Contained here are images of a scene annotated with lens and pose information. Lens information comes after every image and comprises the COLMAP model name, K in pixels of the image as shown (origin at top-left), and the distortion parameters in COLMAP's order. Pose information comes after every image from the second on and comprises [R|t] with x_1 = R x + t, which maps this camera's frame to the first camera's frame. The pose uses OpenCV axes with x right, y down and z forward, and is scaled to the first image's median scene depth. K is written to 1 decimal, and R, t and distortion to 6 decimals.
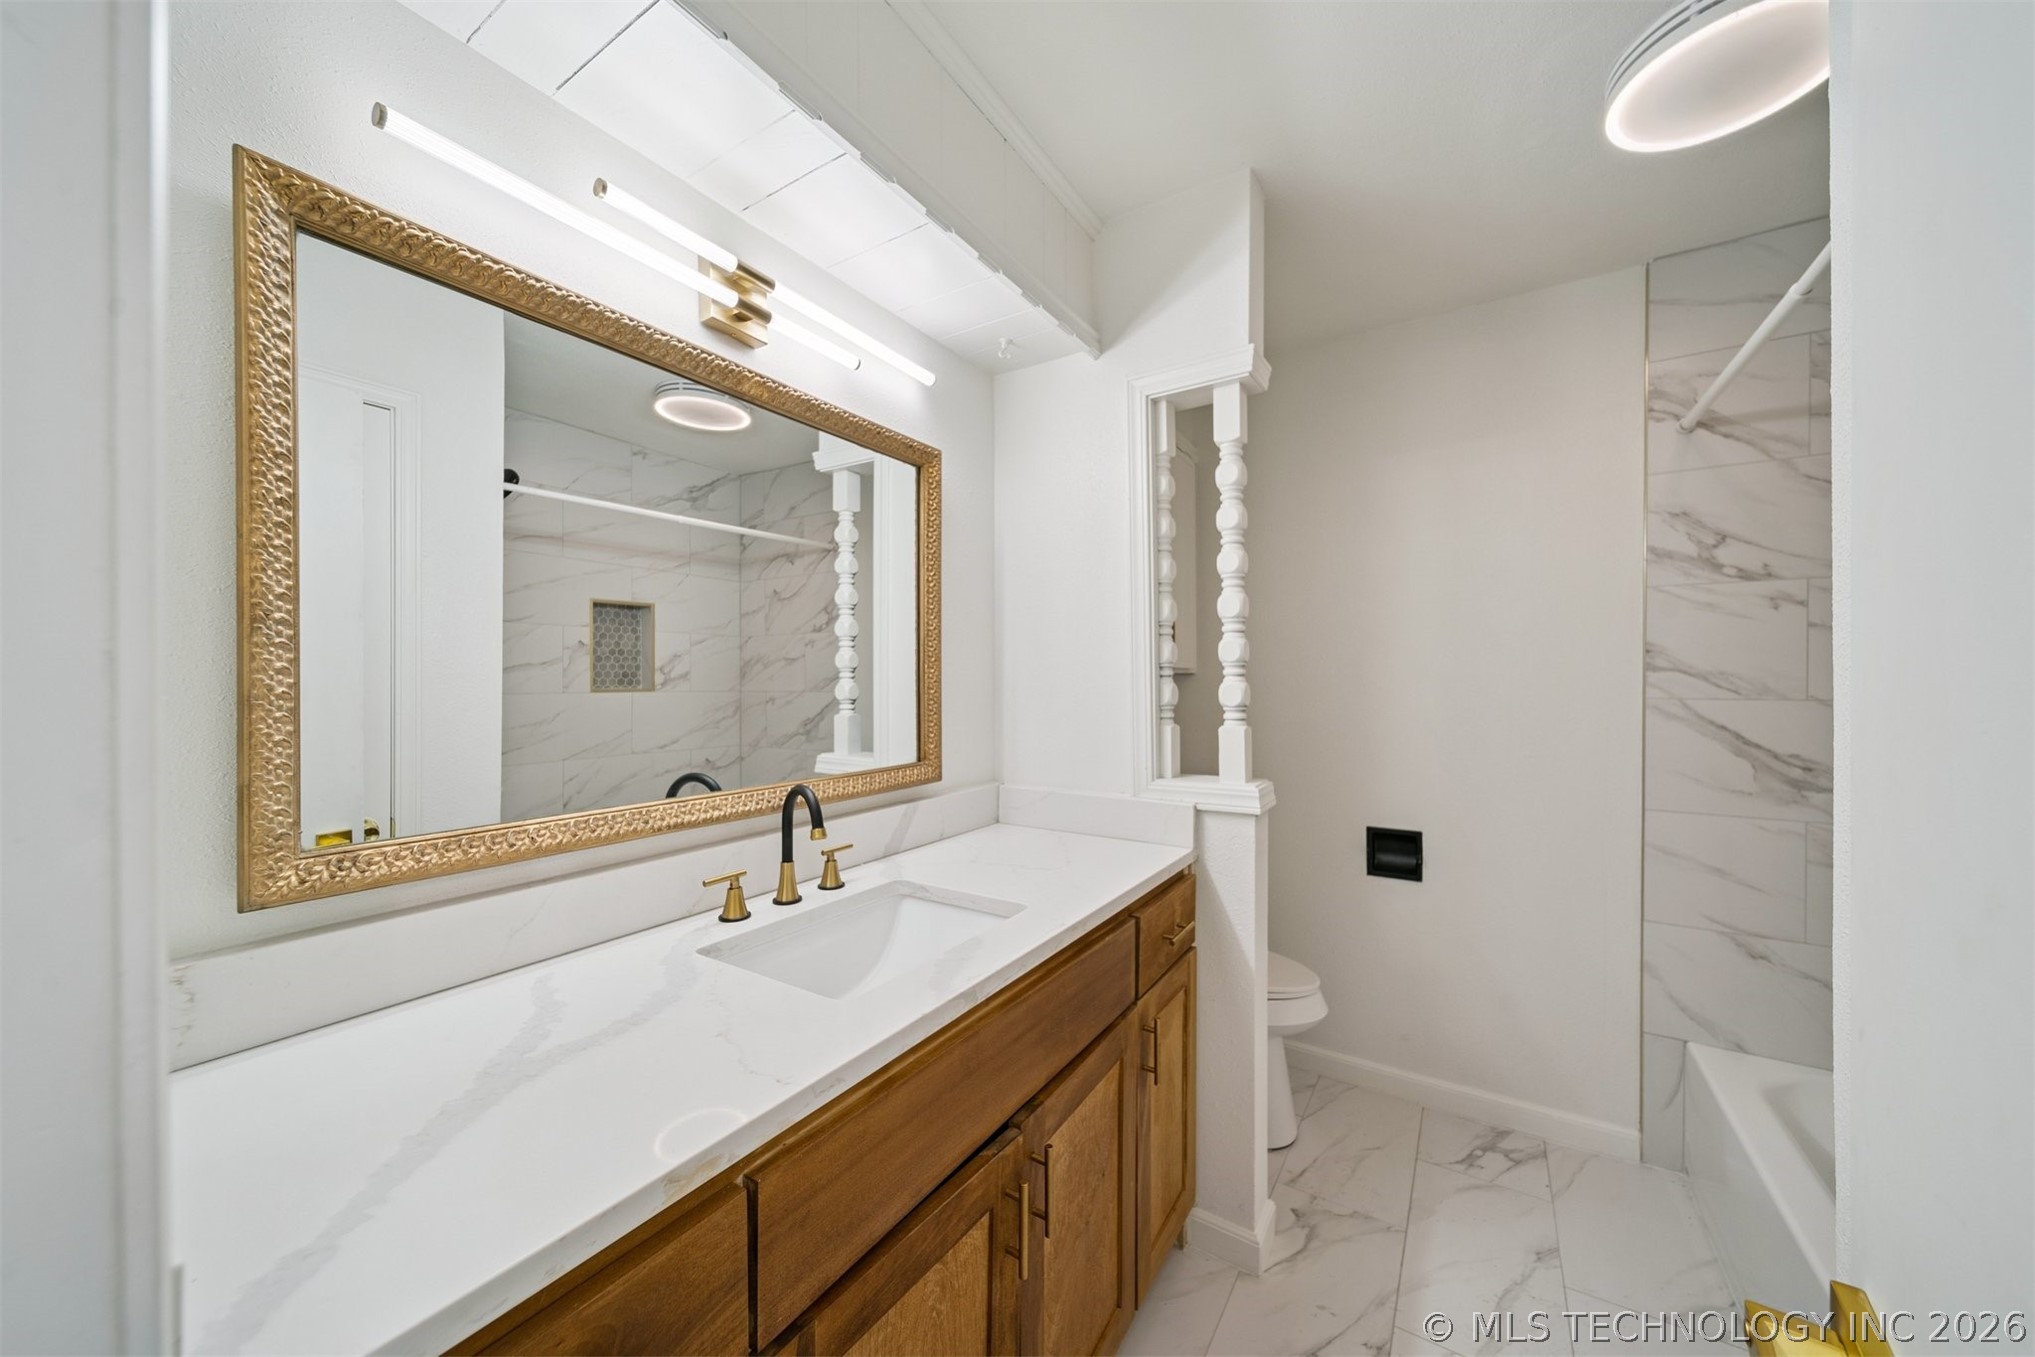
lens RADIAL K [[715.5, 0, 1018.3], [0, 715.5, 681.2], [0, 0, 1]] dist [0.001509, -0.001301]
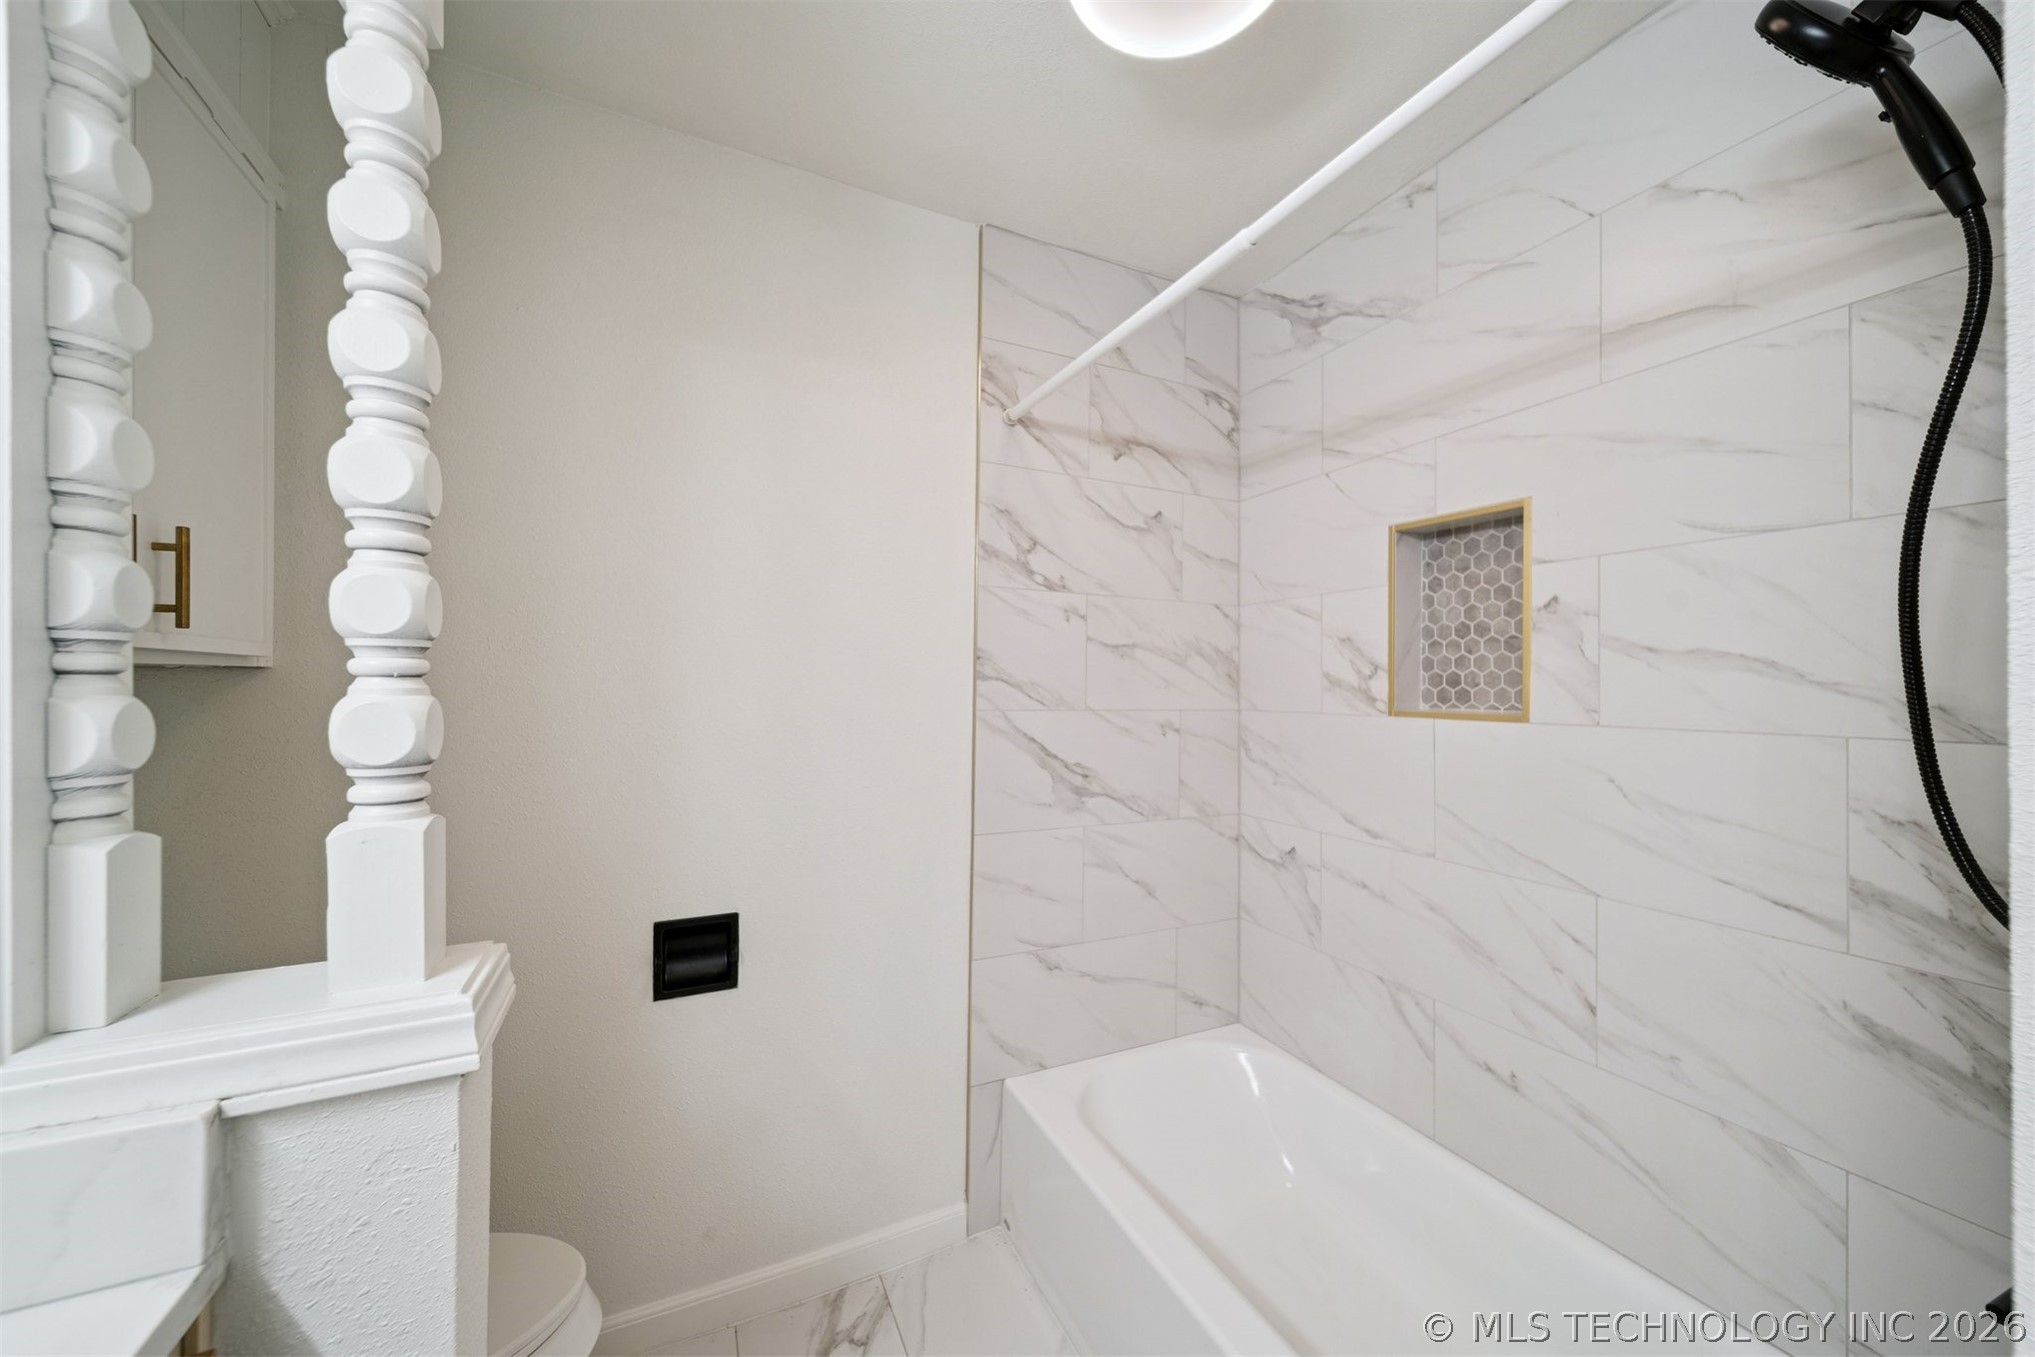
lens RADIAL K [[715.5, 0, 1025.2], [0, 715.5, 683.4], [0, 0, 1]] dist [0.001509, -0.001301]
pose [[0.513379, 0.010767, 0.858095, 0.150427], [-0.009337, 0.999932, -0.006961, -0.004422], [-0.858111, -0.004438, 0.513444, 0.516768]]
